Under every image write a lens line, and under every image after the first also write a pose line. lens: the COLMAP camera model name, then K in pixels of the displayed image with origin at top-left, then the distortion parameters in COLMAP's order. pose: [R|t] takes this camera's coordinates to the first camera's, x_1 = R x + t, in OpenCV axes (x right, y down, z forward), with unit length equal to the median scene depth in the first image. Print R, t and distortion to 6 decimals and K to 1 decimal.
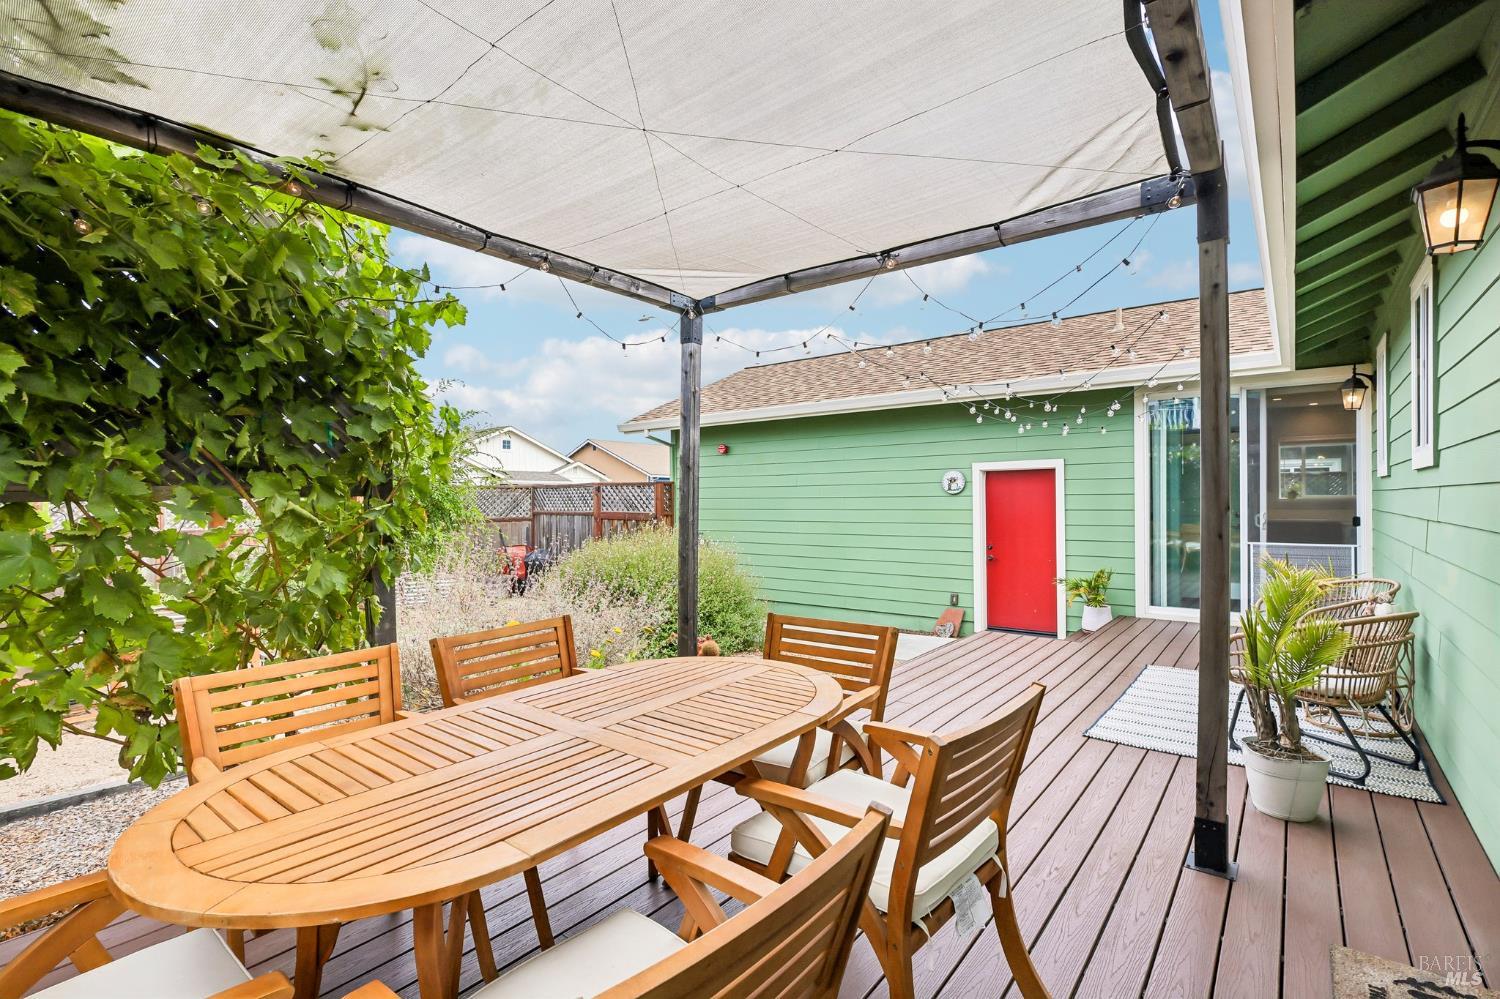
lens RADIAL K [[692.2, 0, 750.0], [0, 692.2, 499.5], [0, 0, 1]] dist [-0.000021, 0.000468]
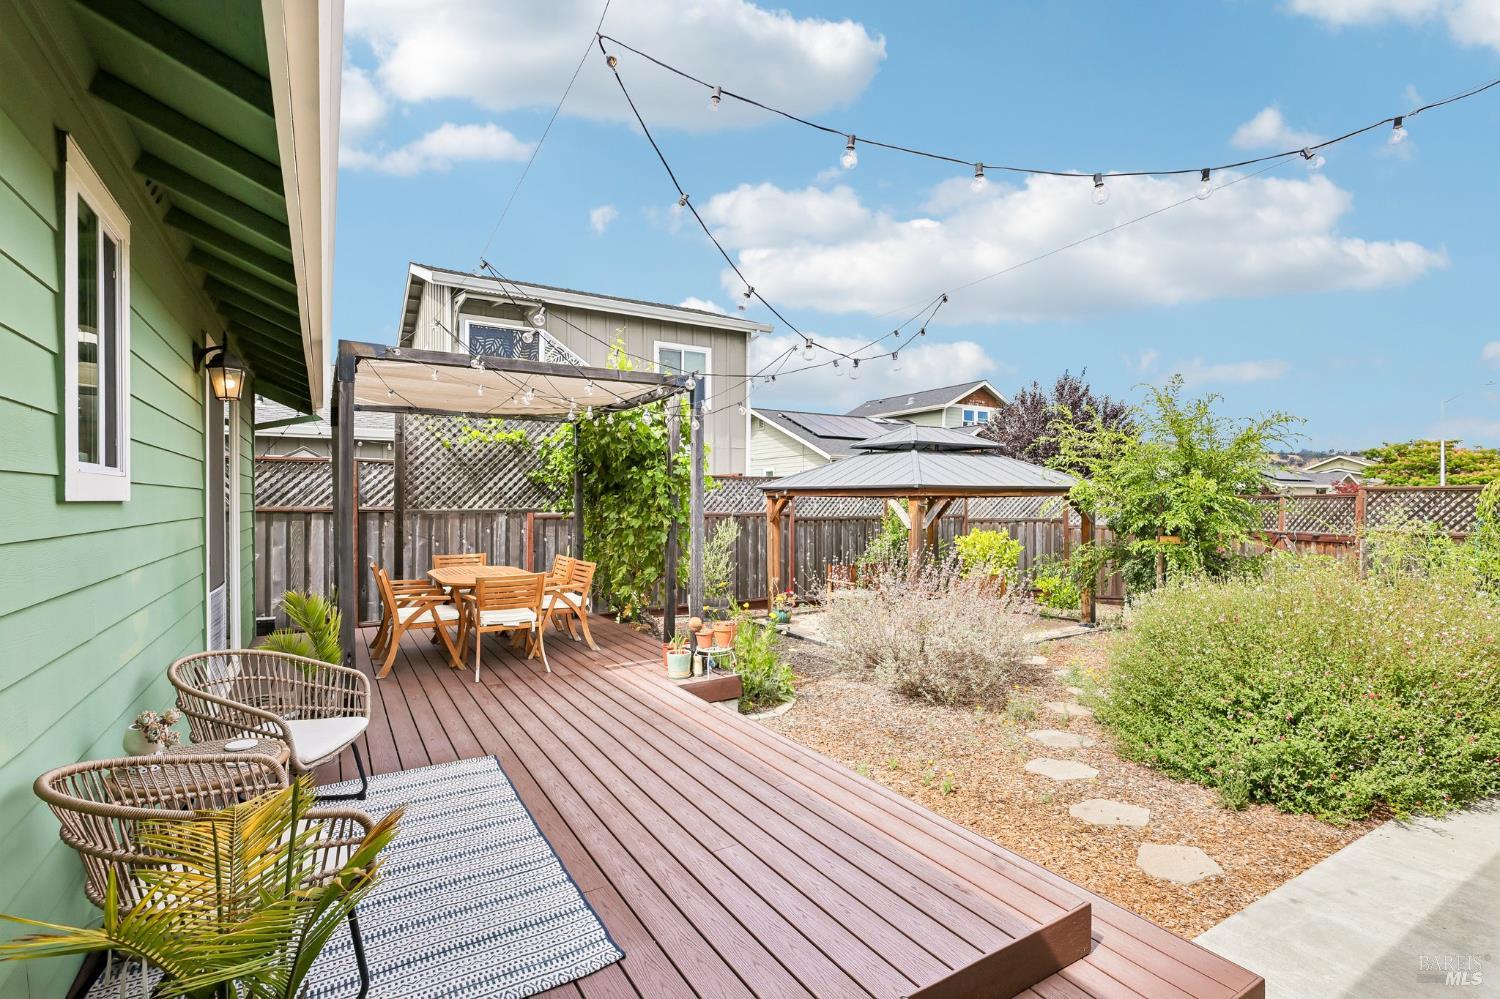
lens RADIAL K [[685.3, 0, 747.2], [0, 685.3, 493.4], [0, 0, 1]] dist [-0.000722, 0.000012]
pose [[-0.341393, 0.004343, -0.939911, 0.625305], [0.010852, 0.999941, 0.000678, -0.023520], [0.939858, -0.009968, -0.341420, 0.813833]]
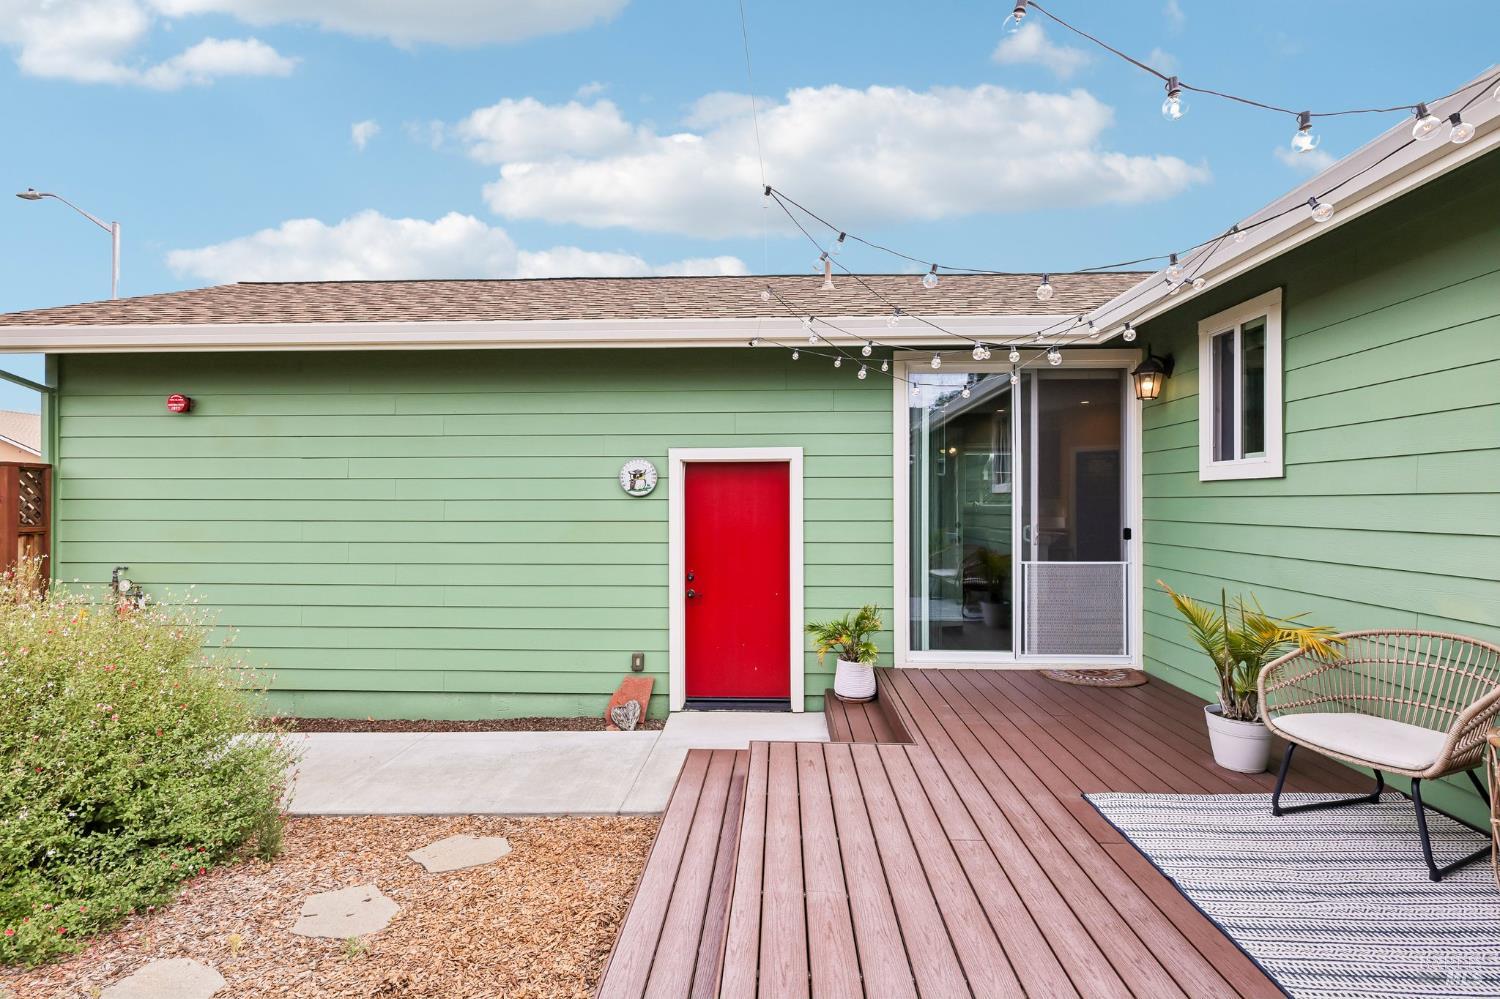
lens RADIAL K [[692.2, 0, 750.0], [0, 692.2, 499.5], [0, 0, 1]] dist [-0.000021, 0.000468]
pose [[0.812039, 0.010803, 0.583503, 0.007135], [-0.006542, 0.999934, -0.009410, 0.000365], [-0.583566, 0.003824, 0.812056, 0.465658]]
